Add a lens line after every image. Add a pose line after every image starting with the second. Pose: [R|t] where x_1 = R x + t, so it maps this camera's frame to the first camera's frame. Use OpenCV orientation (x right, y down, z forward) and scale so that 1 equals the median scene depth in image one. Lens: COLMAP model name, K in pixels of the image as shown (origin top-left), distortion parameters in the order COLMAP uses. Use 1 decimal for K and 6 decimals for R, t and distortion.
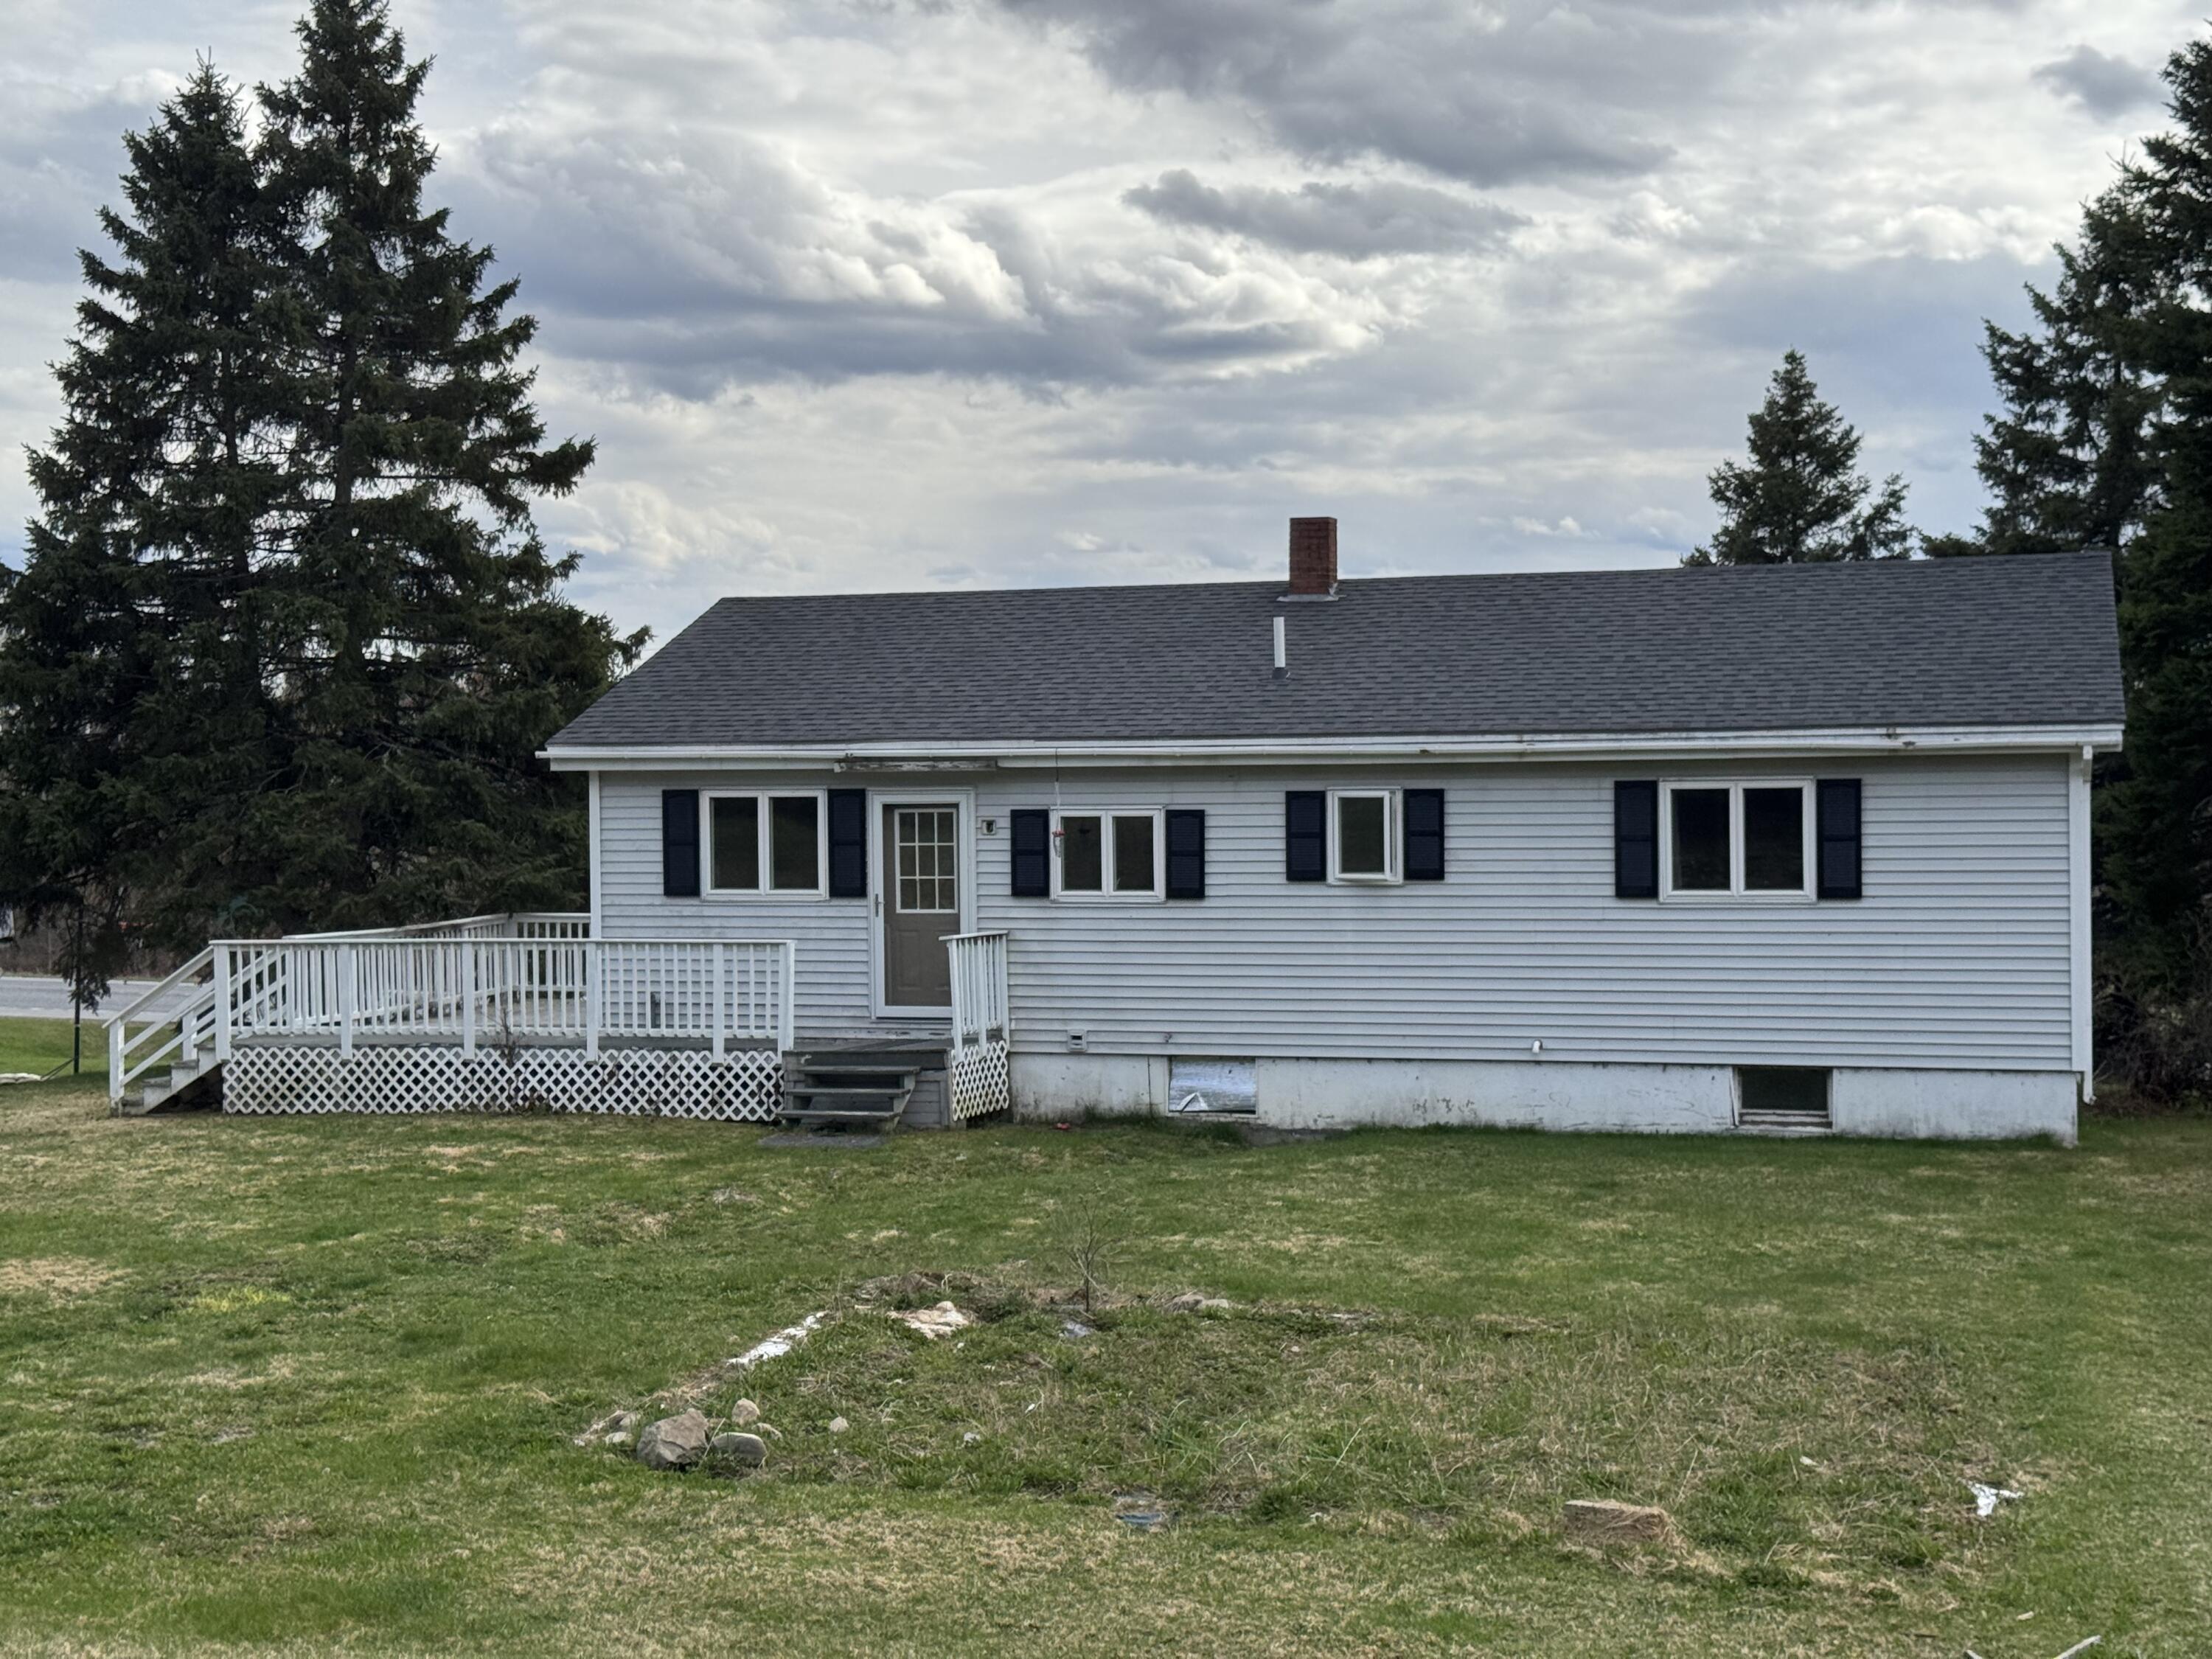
lens RADIAL K [[3049.5, 0, 1090.5], [0, 3049.5, 814.7], [0, 0, 1]] dist [0.113033, 0.000000]
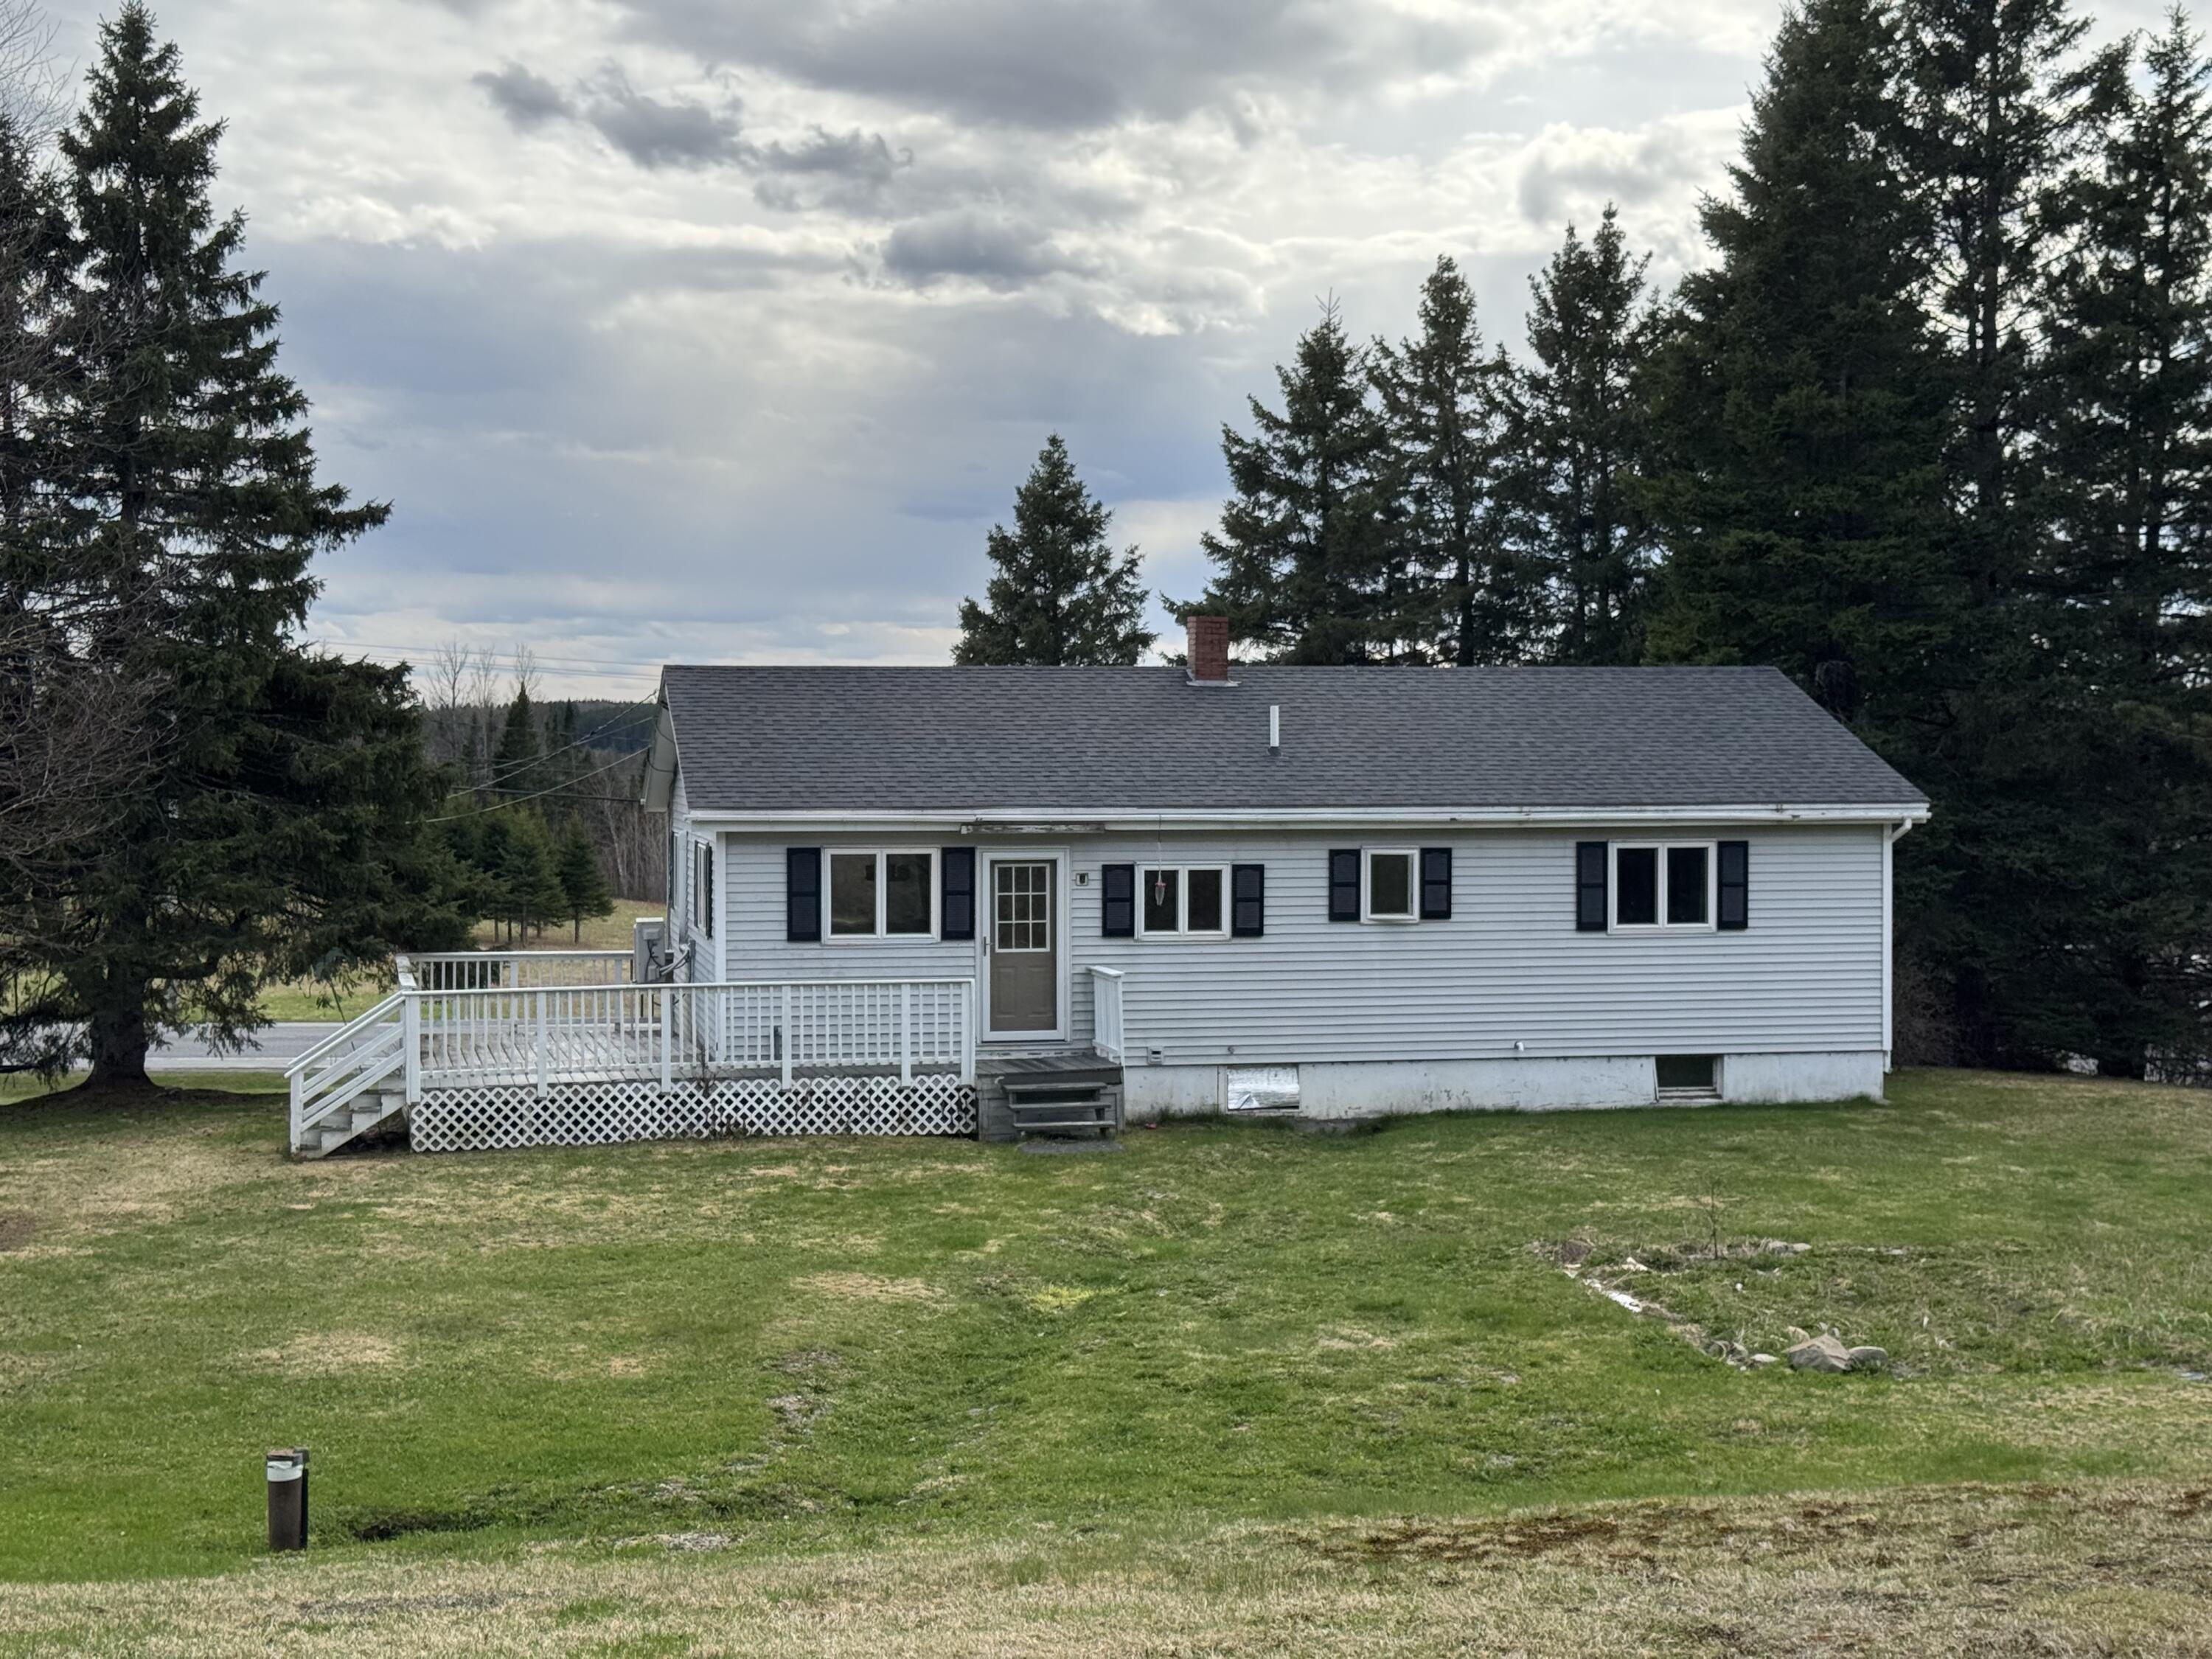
lens RADIAL K [[3049.5, 0, 1062.4], [0, 3049.5, 804.6], [0, 0, 1]] dist [0.113033, 0.000000]
pose [[0.884688, -0.000225, 0.466184, -0.609132], [-0.002218, 0.999987, 0.004691, -0.031361], [-0.466179, -0.005185, 0.884675, -0.054096]]
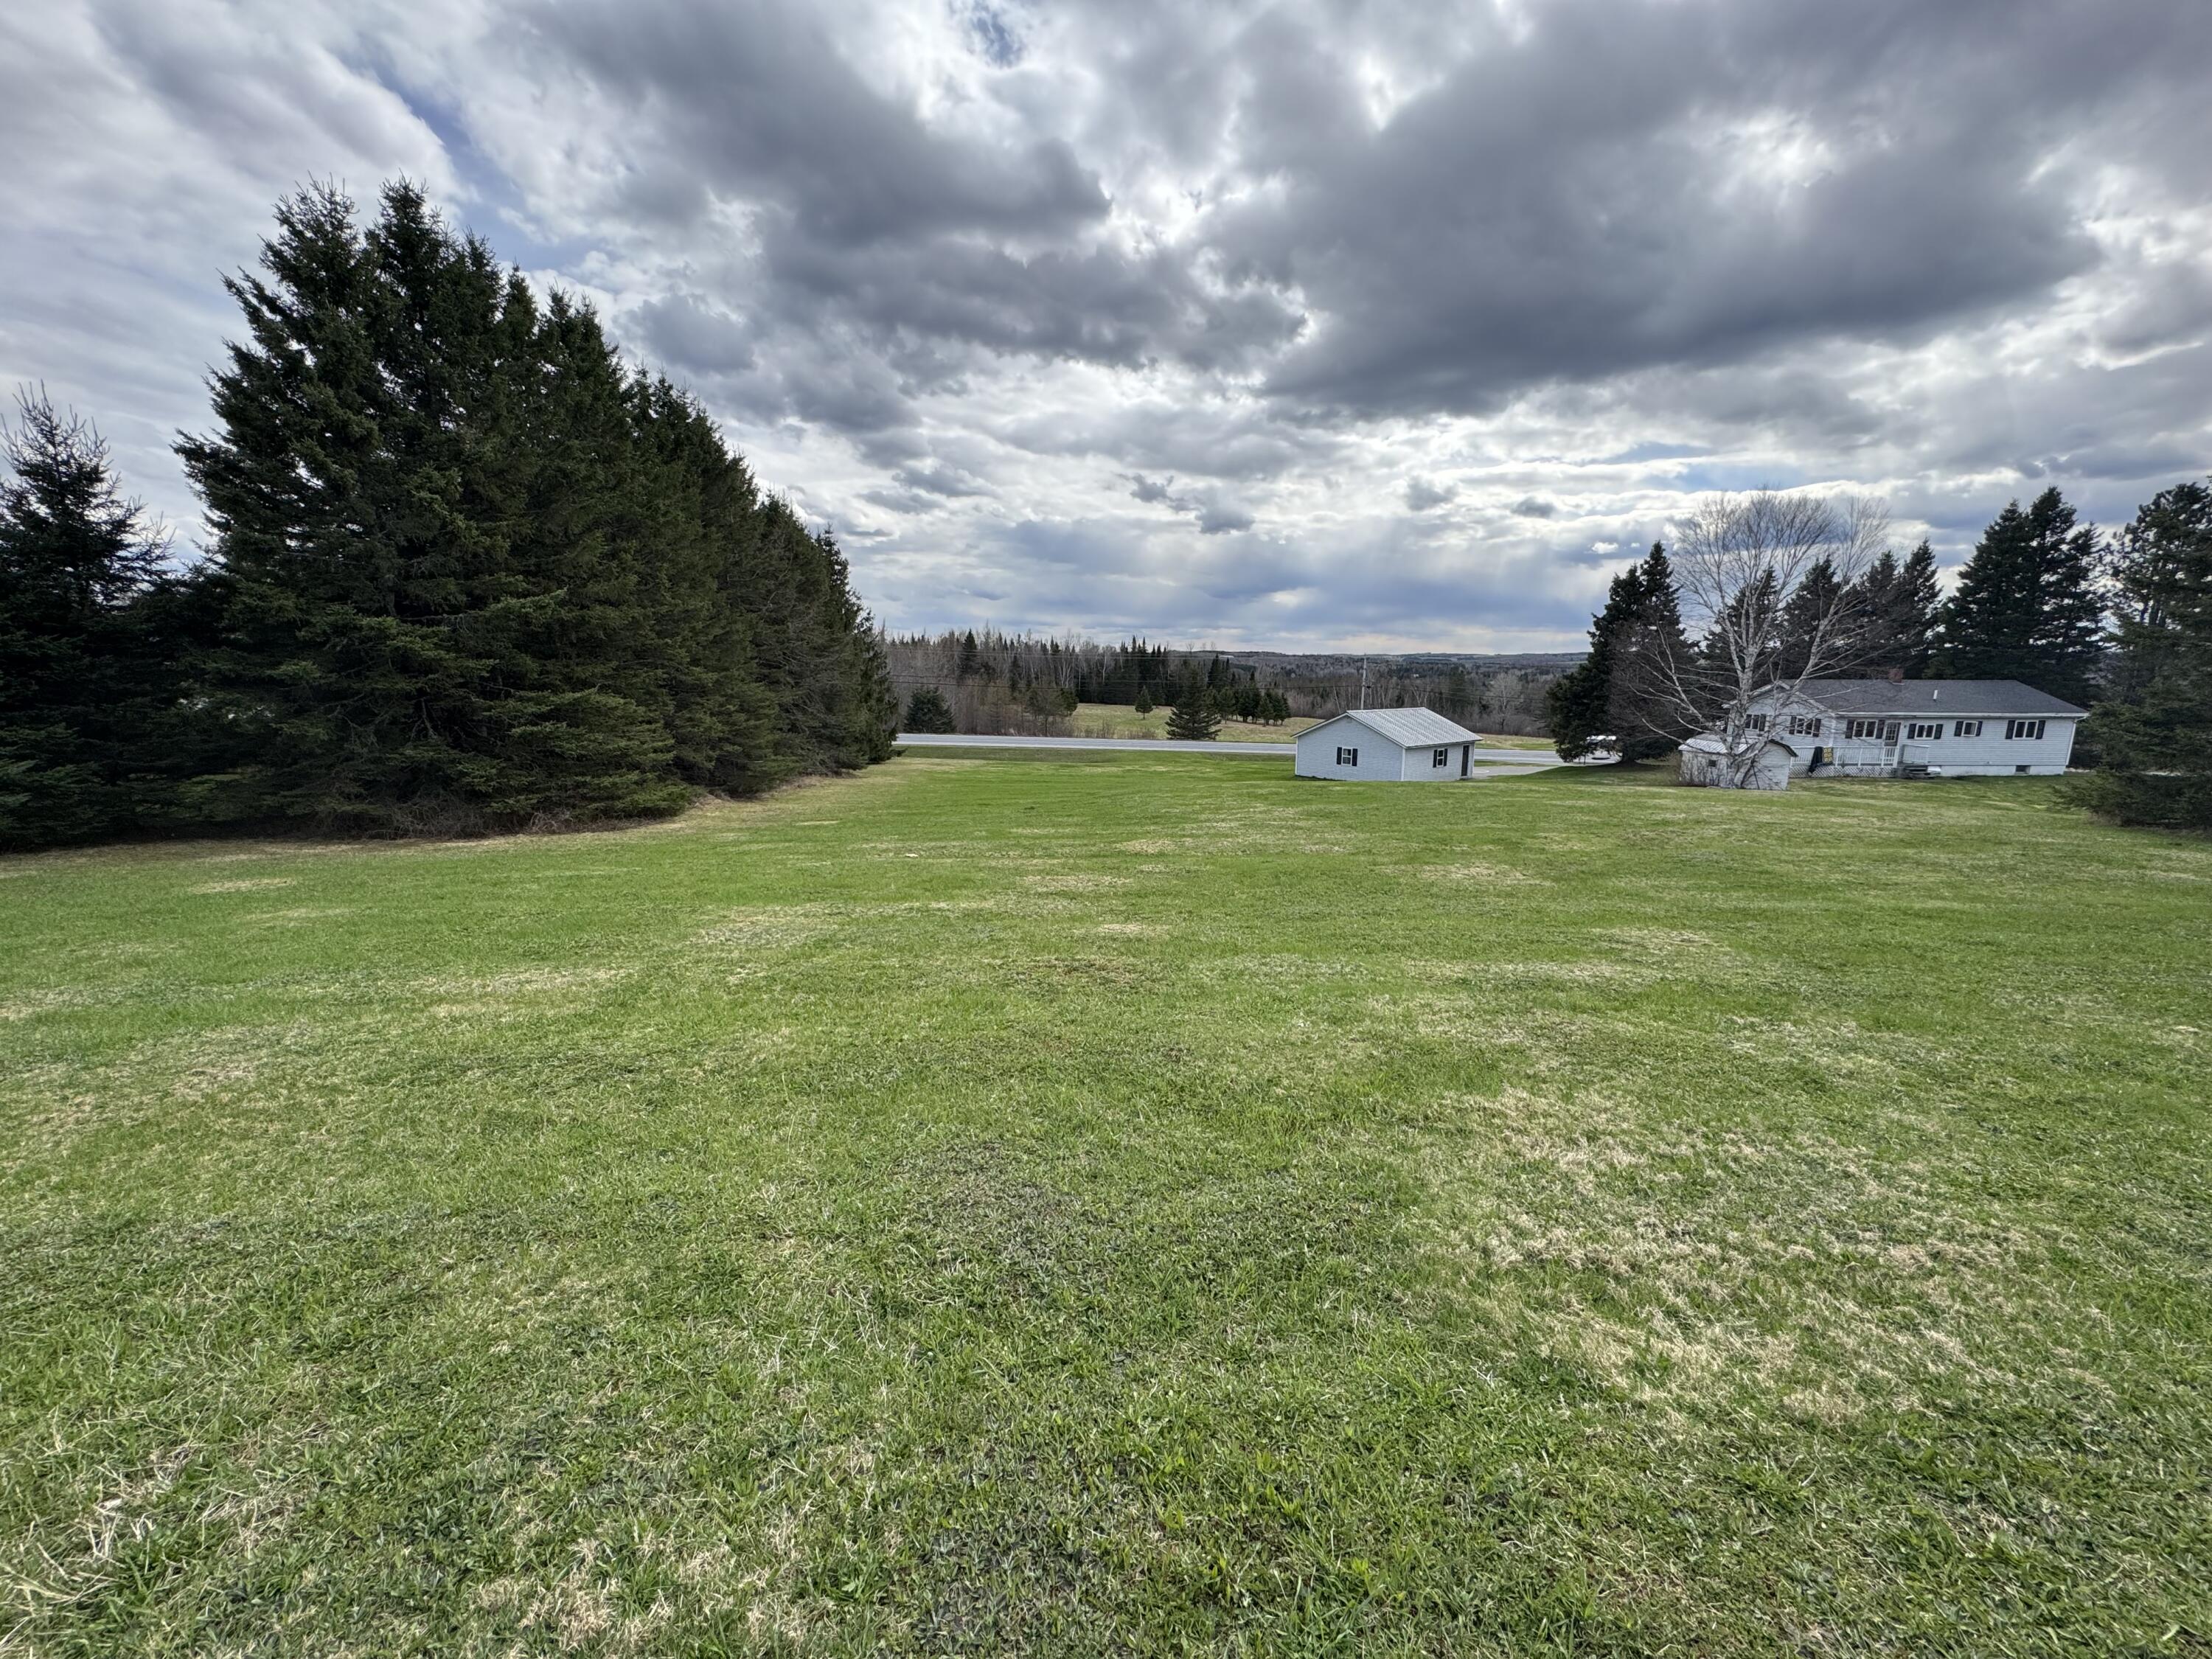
lens RADIAL K [[890.7, 0, 1109.3], [0, 890.7, 855.9], [0, 0, 1]] dist [0.000487, 0.000477]
pose [[0.951799, -0.042755, 0.303728, -2.085910], [-0.012815, 0.983829, 0.178650, -0.039290], [-0.306455, -0.173931, 0.935860, -0.195912]]
